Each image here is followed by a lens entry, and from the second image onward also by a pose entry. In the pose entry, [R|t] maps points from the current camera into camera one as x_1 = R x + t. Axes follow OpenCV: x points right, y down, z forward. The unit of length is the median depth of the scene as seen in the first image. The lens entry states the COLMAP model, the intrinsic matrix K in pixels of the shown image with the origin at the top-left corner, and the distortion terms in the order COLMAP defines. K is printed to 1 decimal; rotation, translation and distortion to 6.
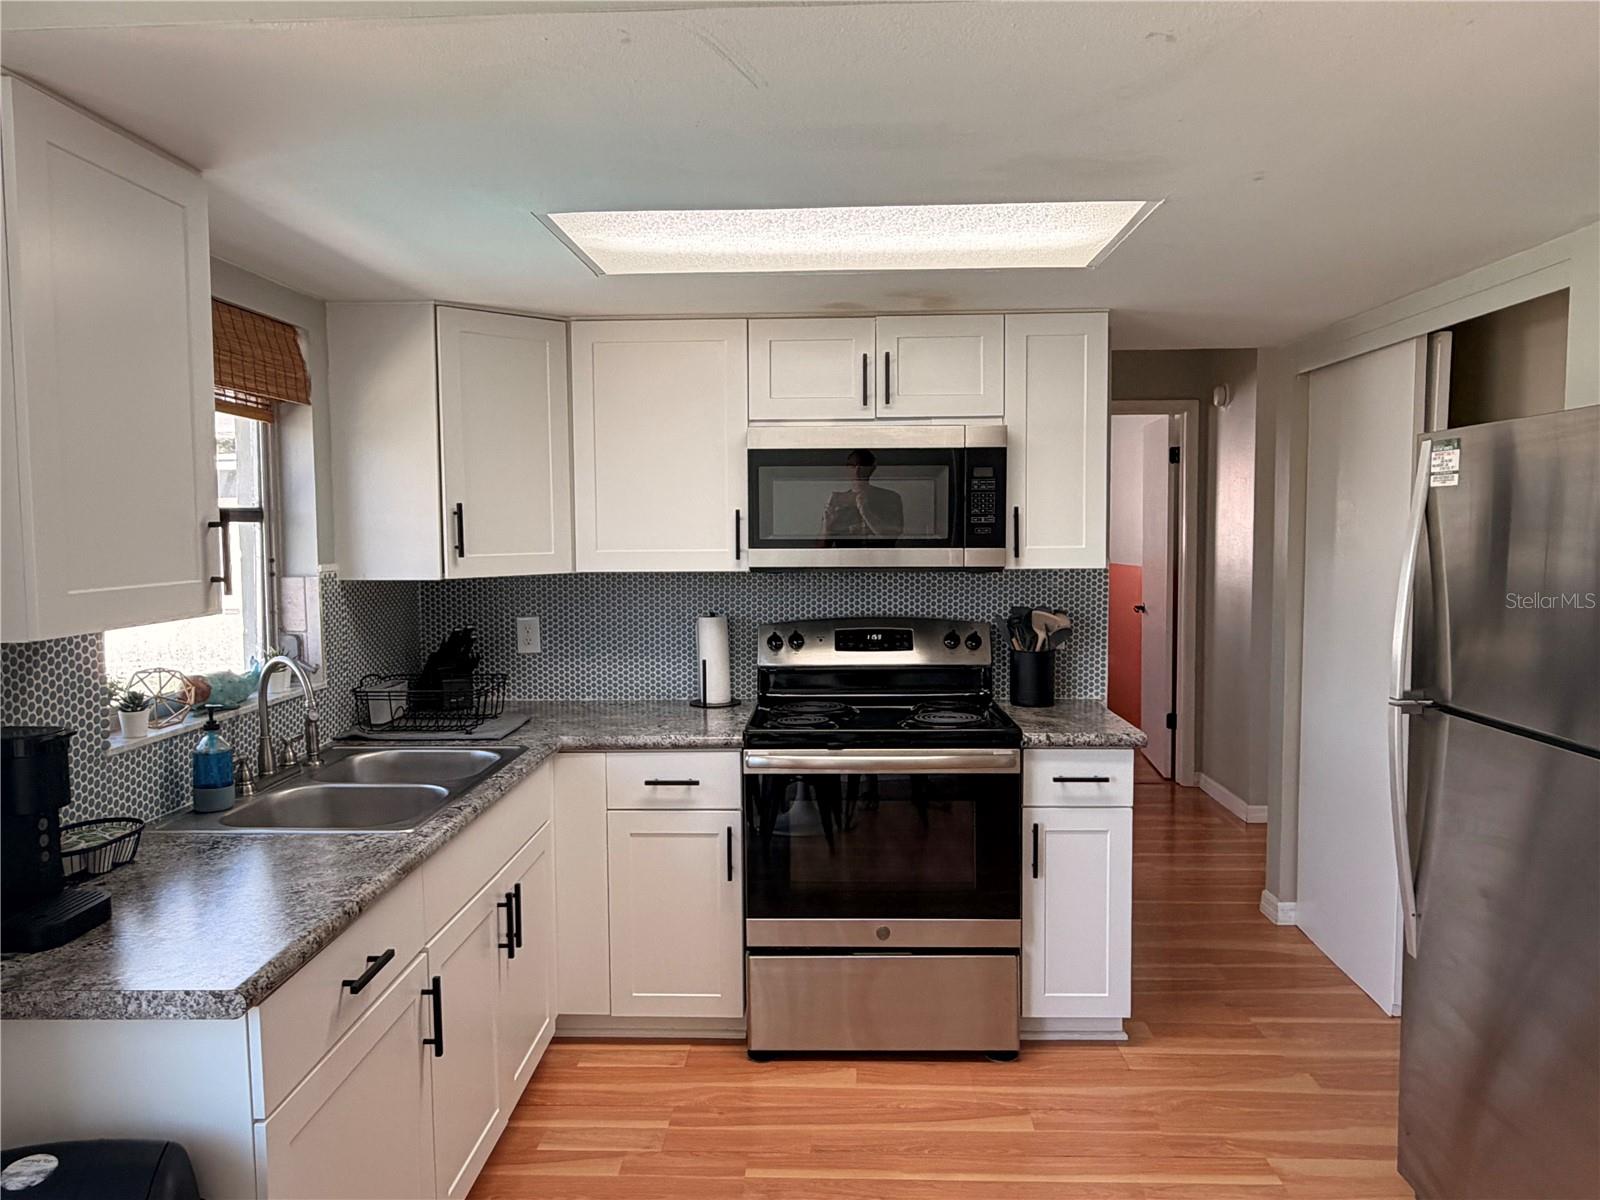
lens RADIAL K [[1112.9, 0, 800.0], [0, 1112.9, 600.0], [0, 0, 1]] dist [0.004373, -0.001133]
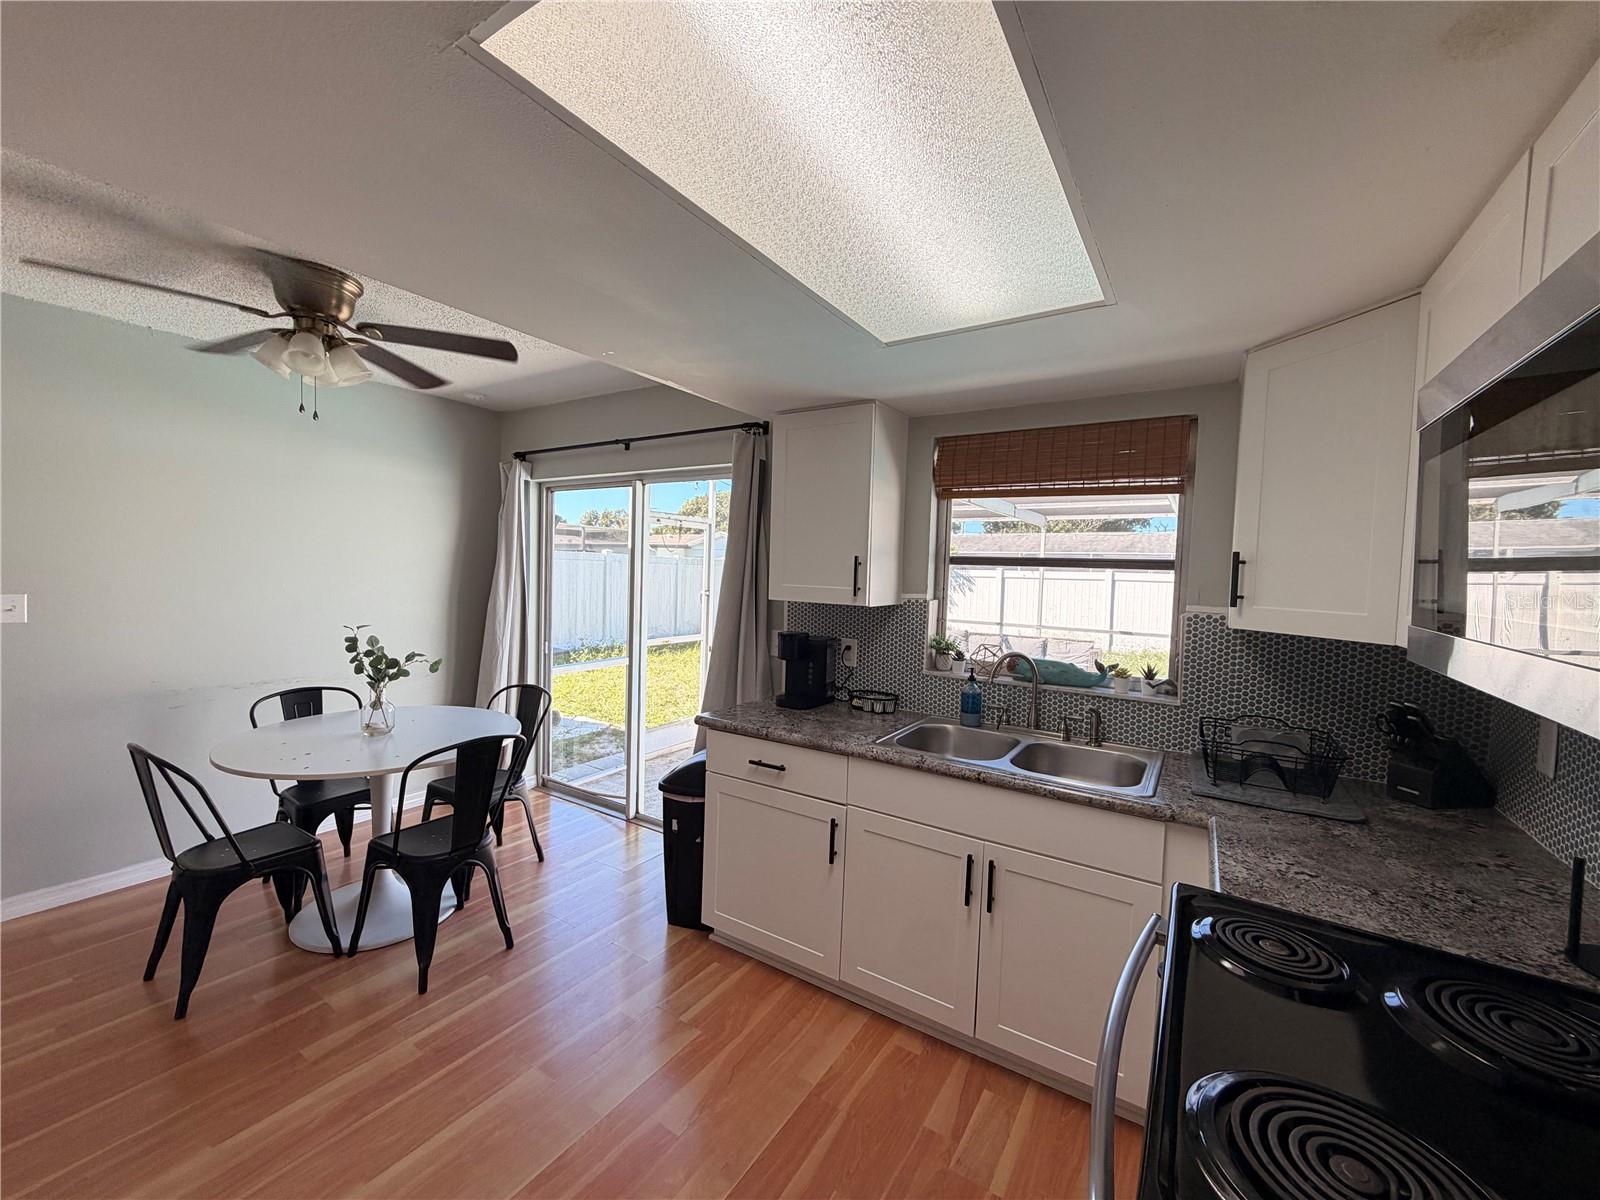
lens RADIAL K [[642.6, 0, 800.0], [0, 642.6, 600.0], [0, 0, 1]] dist [-0.000924, 0.000117]
pose [[-0.515224, 0.035735, -0.856310, 0.376800], [-0.087313, 0.991744, 0.093921, -0.064330], [0.852596, 0.123157, -0.507850, 0.958028]]
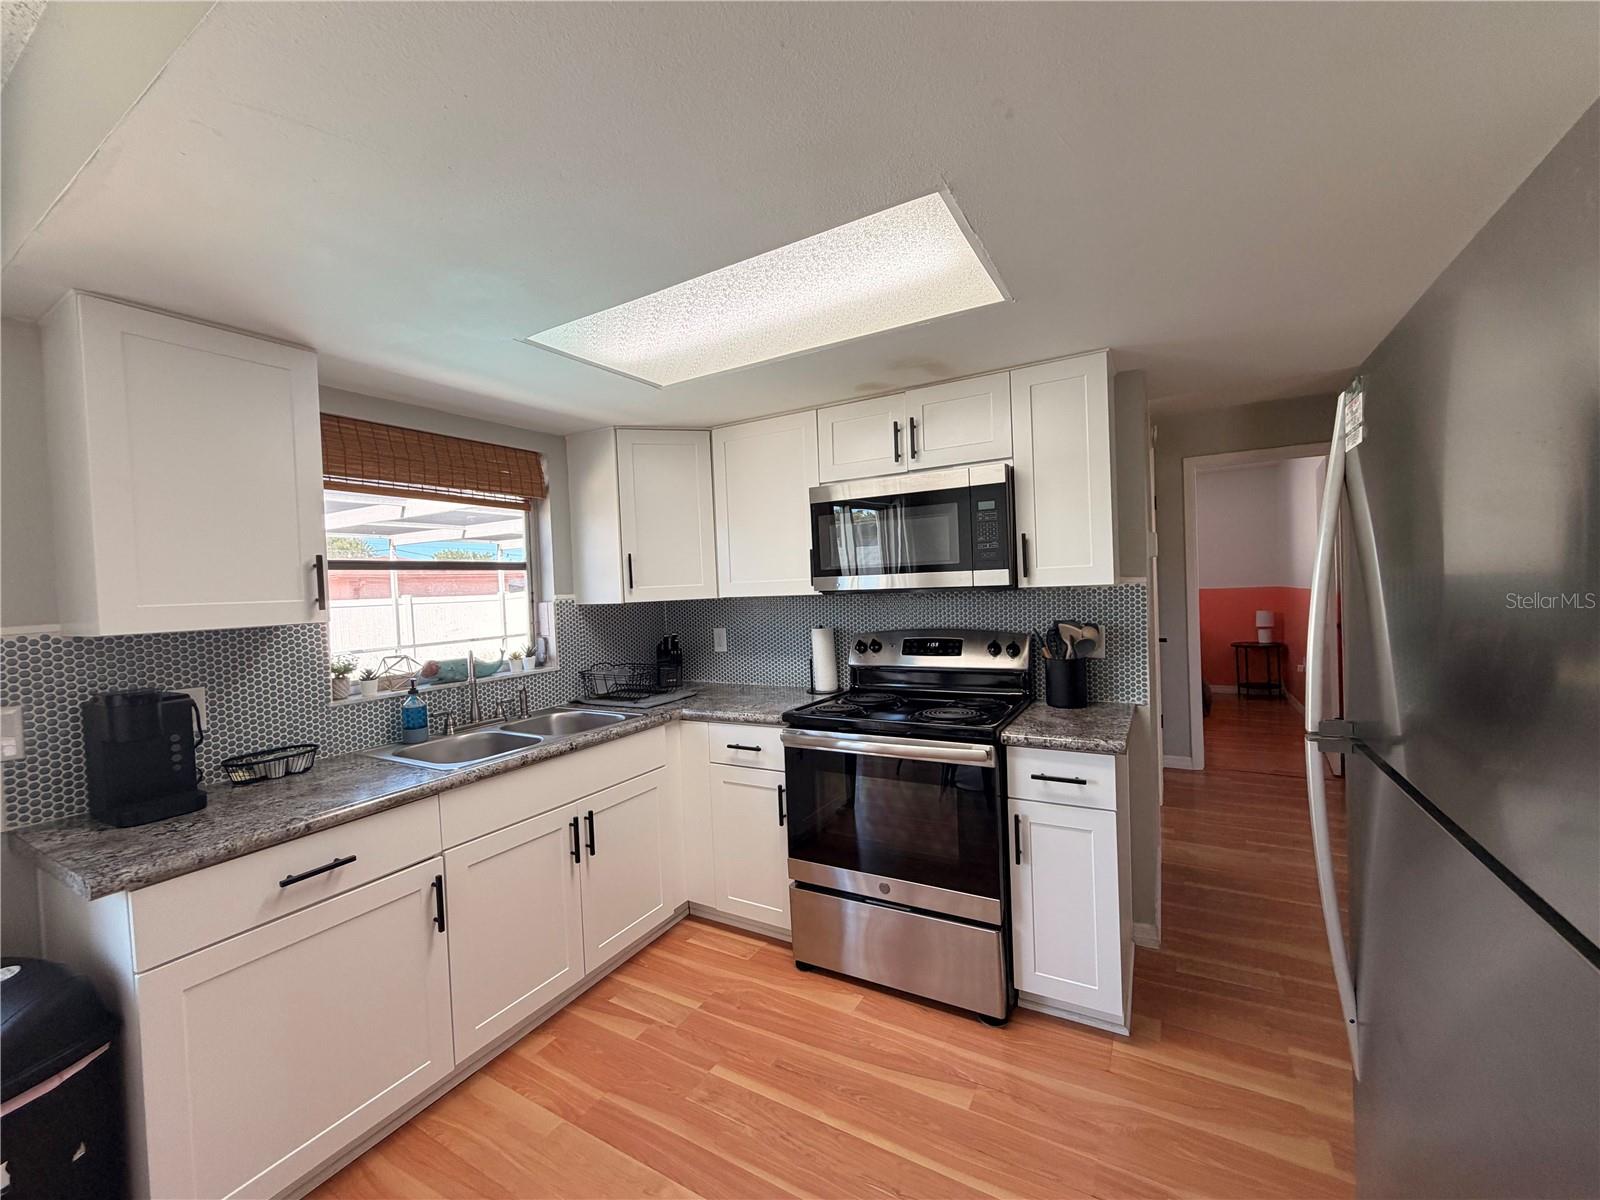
lens RADIAL K [[642.6, 0, 800.0], [0, 642.6, 600.0], [0, 0, 1]] dist [-0.000924, 0.000117]
pose [[0.881369, -0.017770, -0.472094, 0.322711], [0.001196, 0.999373, -0.035384, 0.009335], [0.472427, 0.030622, 0.880838, 0.323505]]
